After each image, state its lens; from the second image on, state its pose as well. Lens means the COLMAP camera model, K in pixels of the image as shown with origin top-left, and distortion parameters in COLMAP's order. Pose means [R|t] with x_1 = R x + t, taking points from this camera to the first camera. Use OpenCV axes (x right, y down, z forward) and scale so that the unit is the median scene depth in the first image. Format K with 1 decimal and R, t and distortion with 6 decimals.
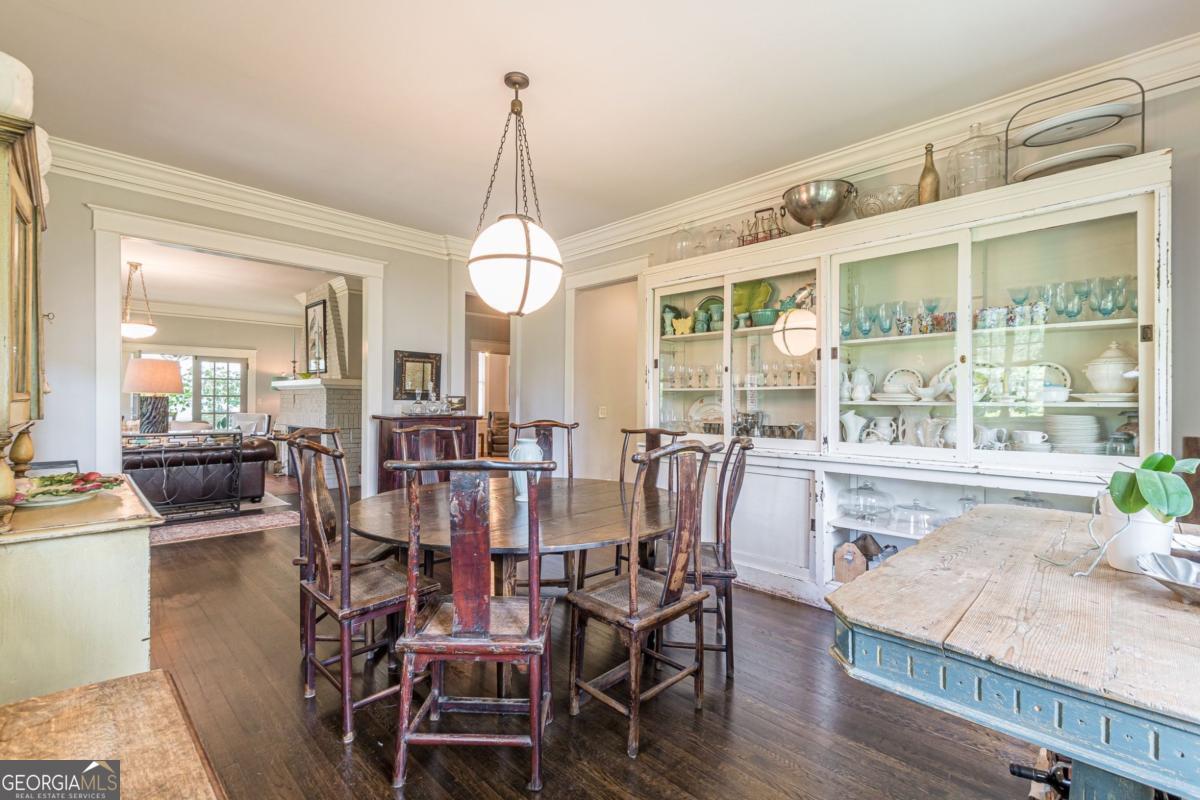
lens RADIAL K [[530.8, 0, 596.7], [0, 530.8, 402.7], [0, 0, 1]] dist [0.007589, 0.000299]
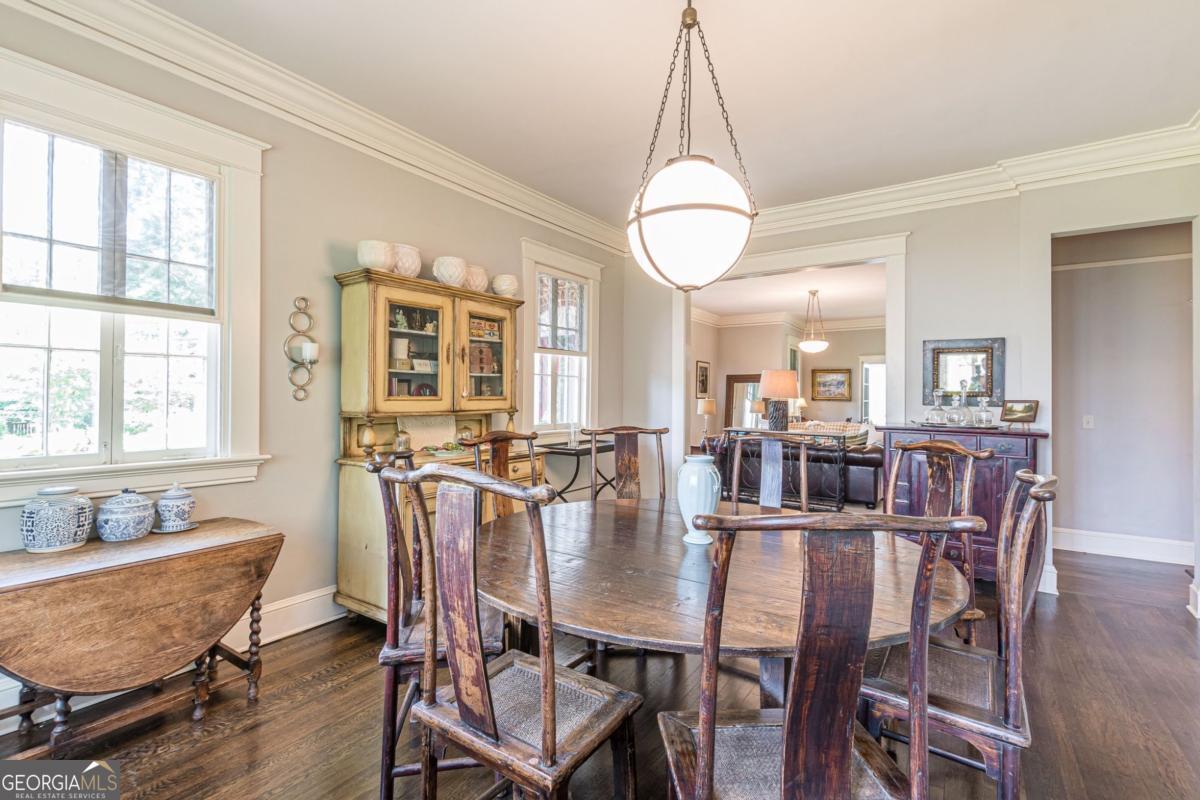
lens RADIAL K [[534.9, 0, 600.0], [0, 534.9, 400.0], [0, 0, 1]] dist [0.021092, -0.000072]
pose [[0.187792, -0.002202, -0.982206, 0.474577], [-0.014339, 0.999885, -0.004983, -0.003374], [0.982104, 0.015020, 0.187739, 0.608097]]
